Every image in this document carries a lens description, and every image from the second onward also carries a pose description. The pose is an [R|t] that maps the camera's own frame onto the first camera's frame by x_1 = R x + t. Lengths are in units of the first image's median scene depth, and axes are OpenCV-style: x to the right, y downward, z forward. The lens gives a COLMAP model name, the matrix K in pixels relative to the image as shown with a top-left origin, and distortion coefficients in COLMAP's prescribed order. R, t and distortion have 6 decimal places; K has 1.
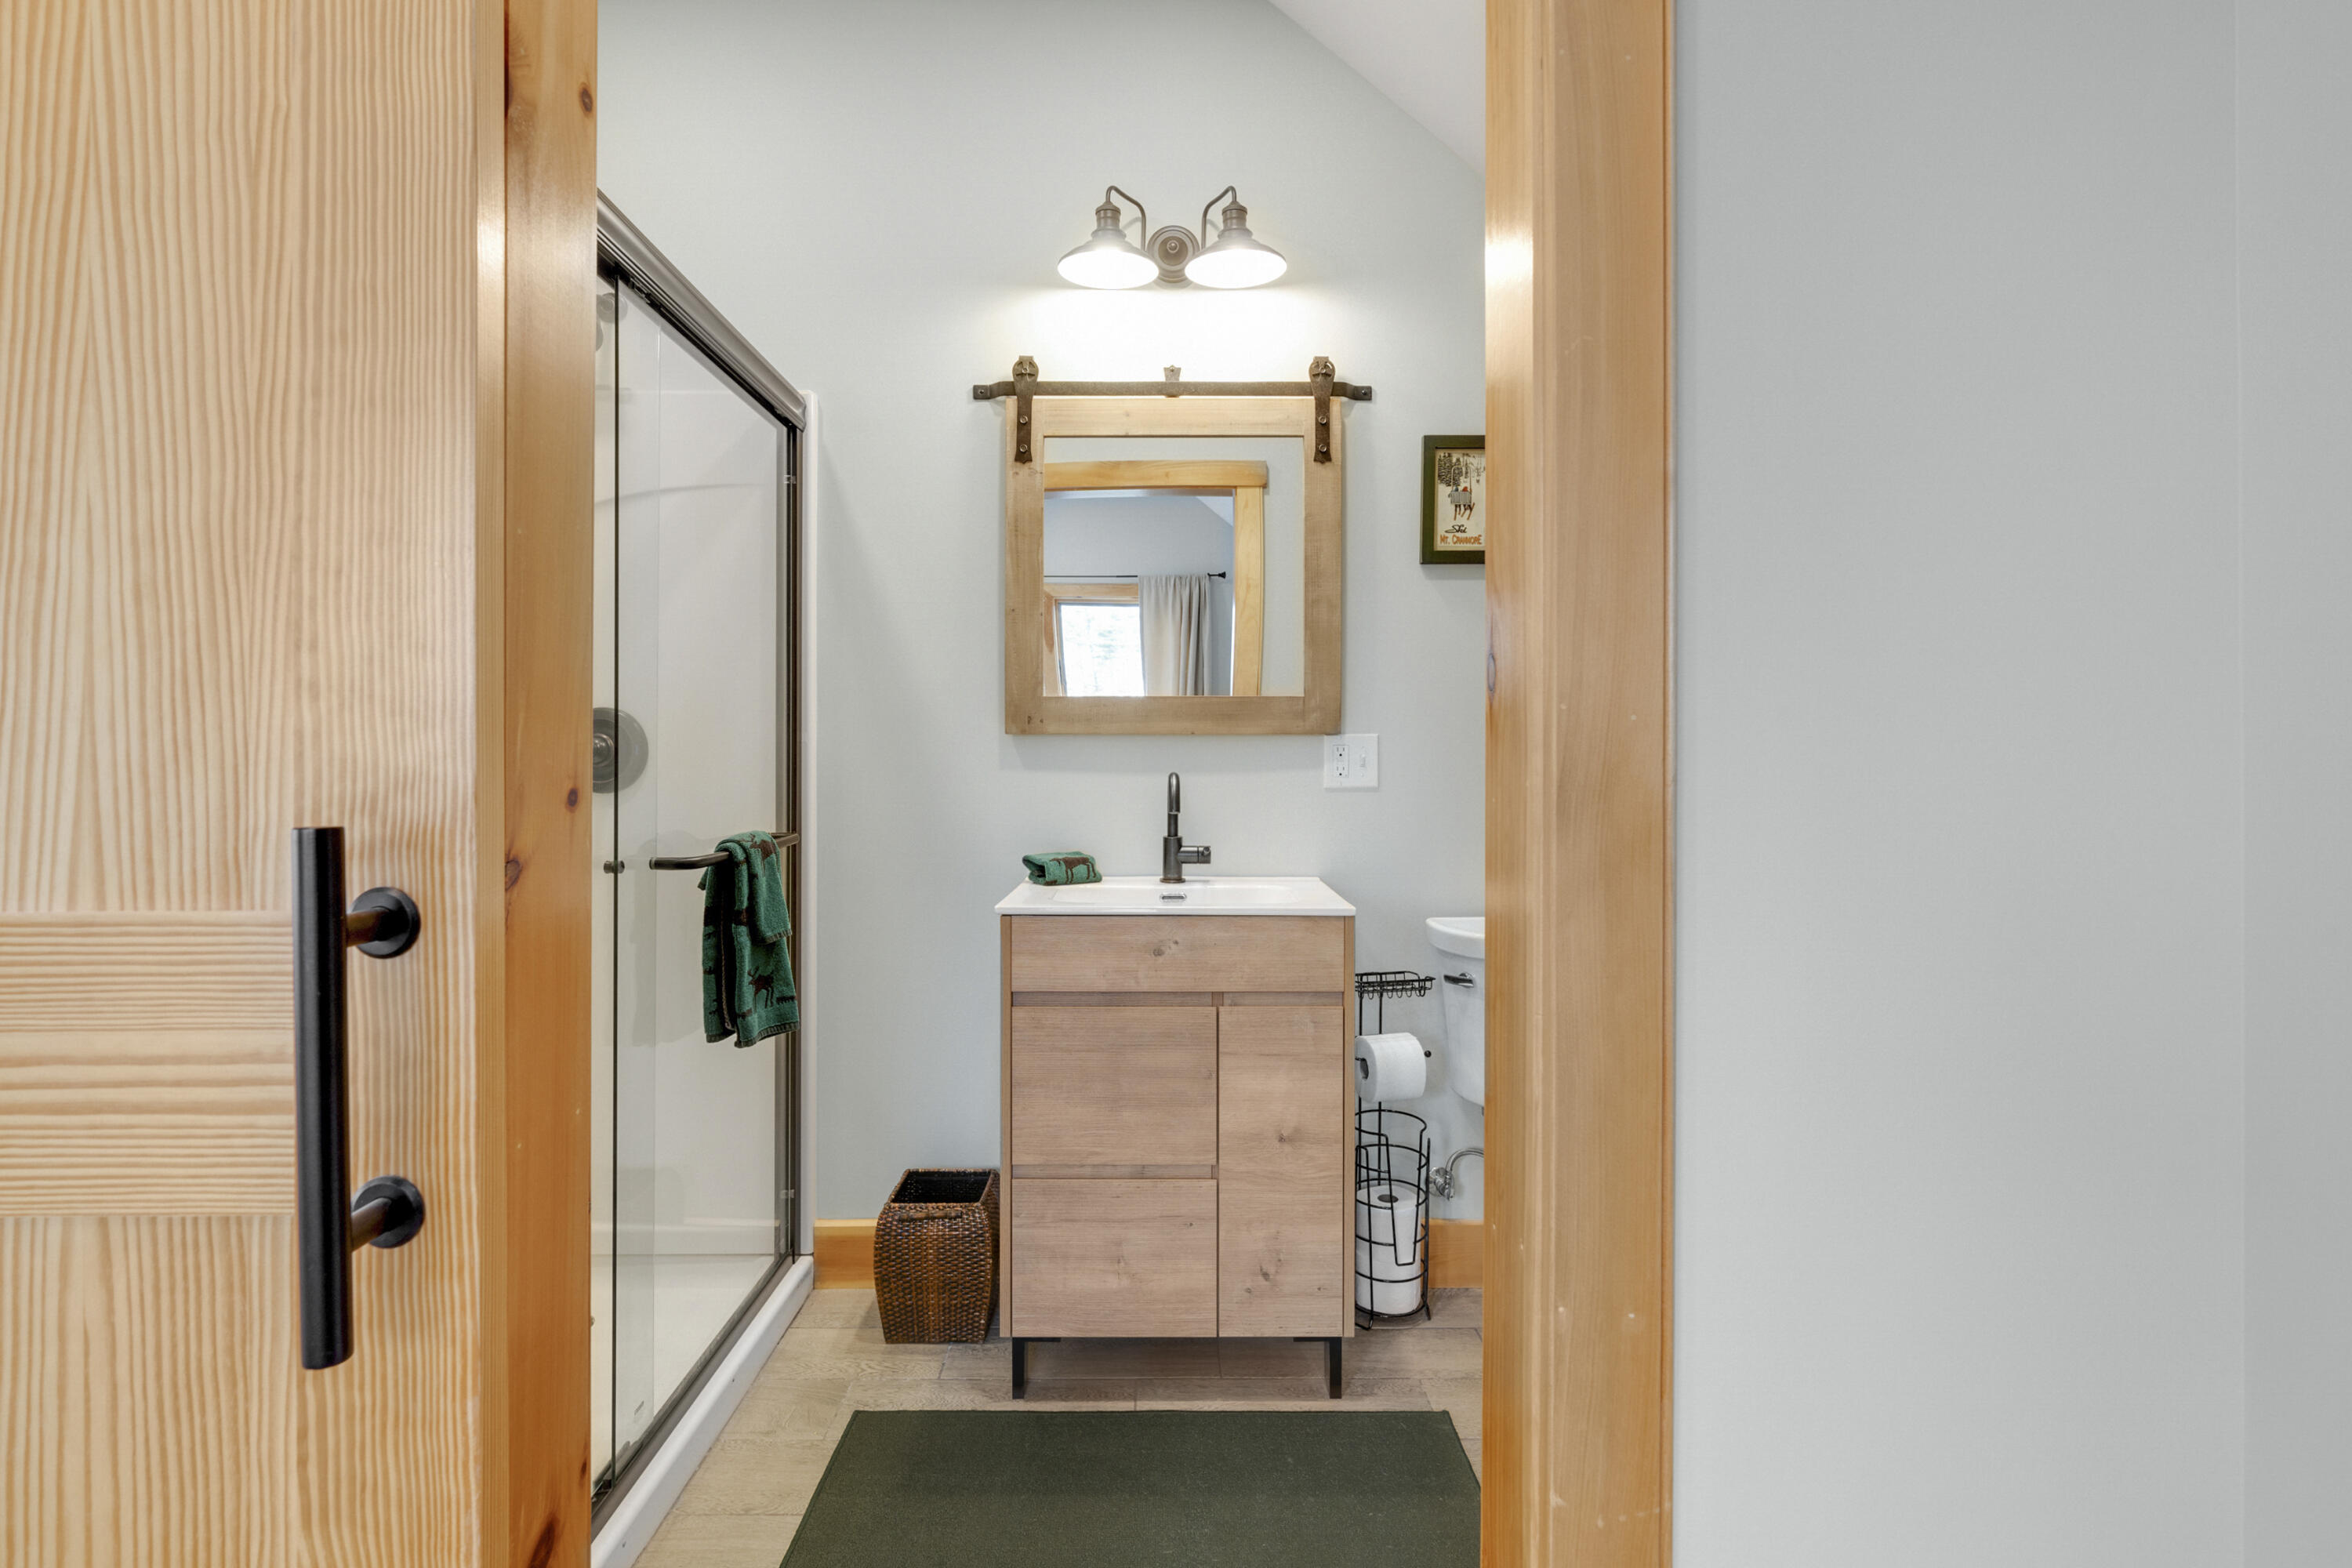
lens RADIAL K [[1159.3, 0, 1157.0], [0, 1159.3, 756.8], [0, 0, 1]] dist [-0.012870, 0.000189]
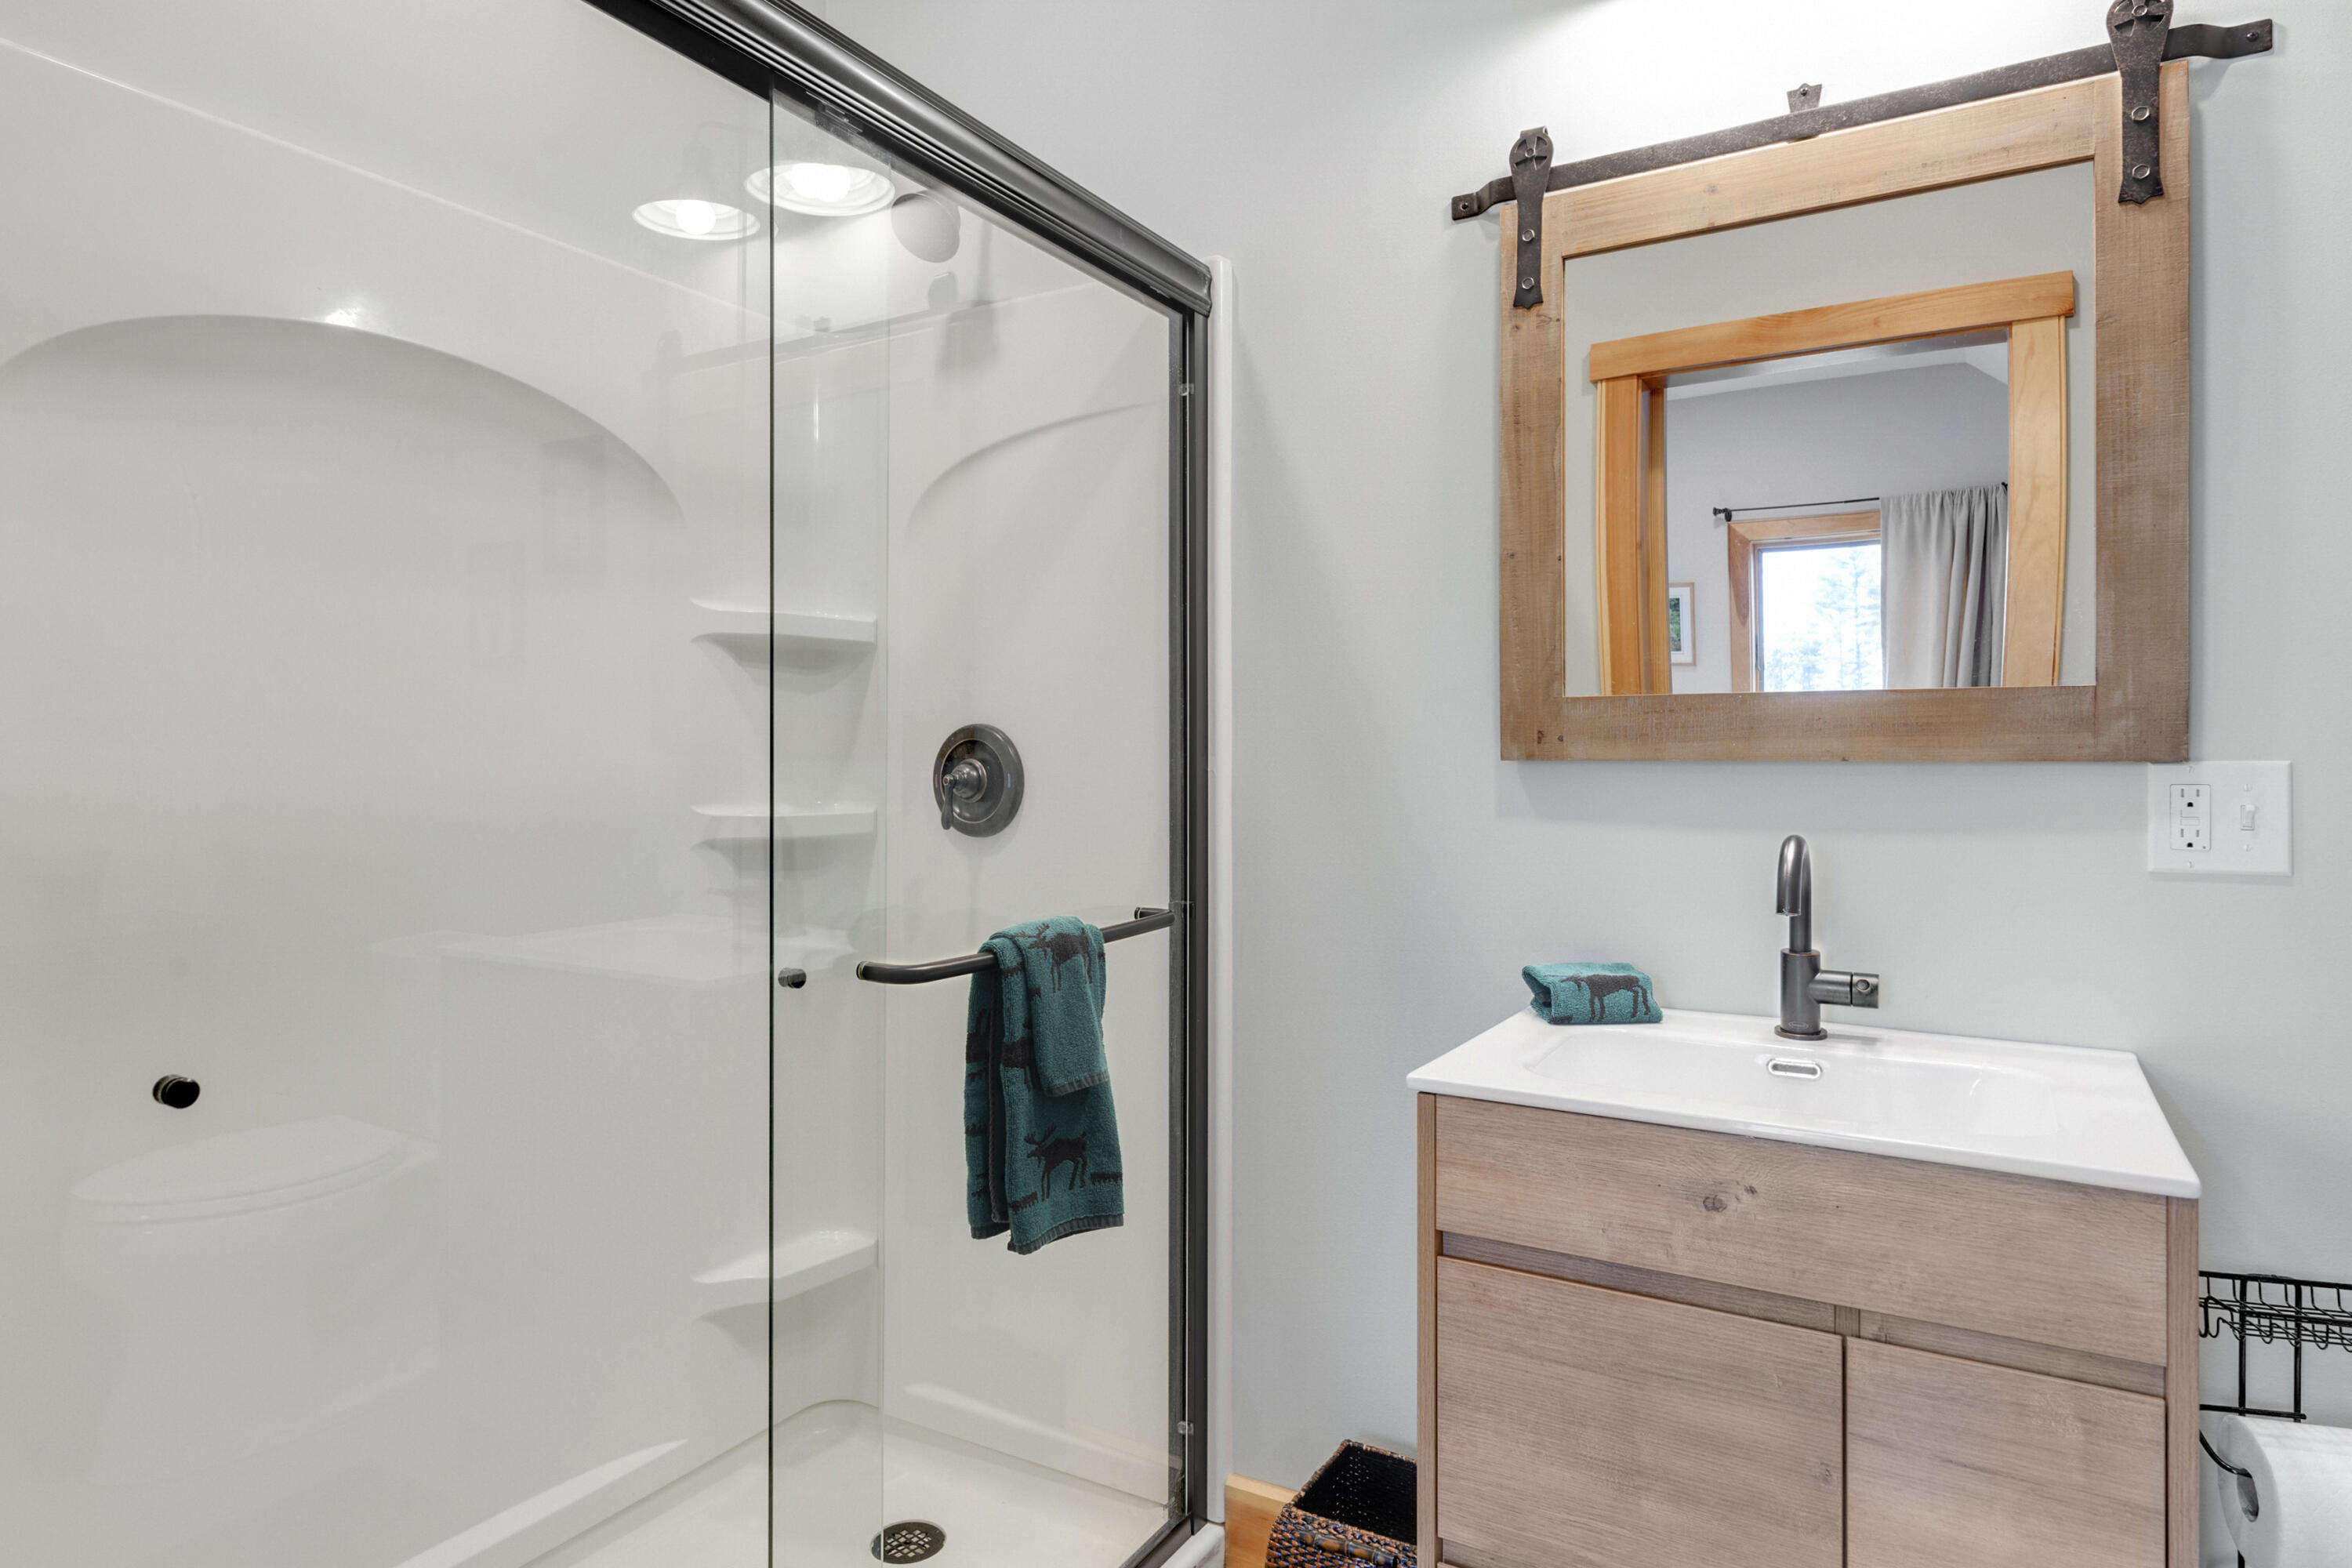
lens RADIAL K [[1364.8, 0, 1141.7], [0, 1364.8, 754.9], [0, 0, 1]] dist [-0.005402, 0.003419]
pose [[0.857116, -0.002099, -0.515119, 0.077719], [0.002973, 0.999995, 0.000872, -0.024221], [0.515115, -0.002279, 0.857118, 0.296469]]
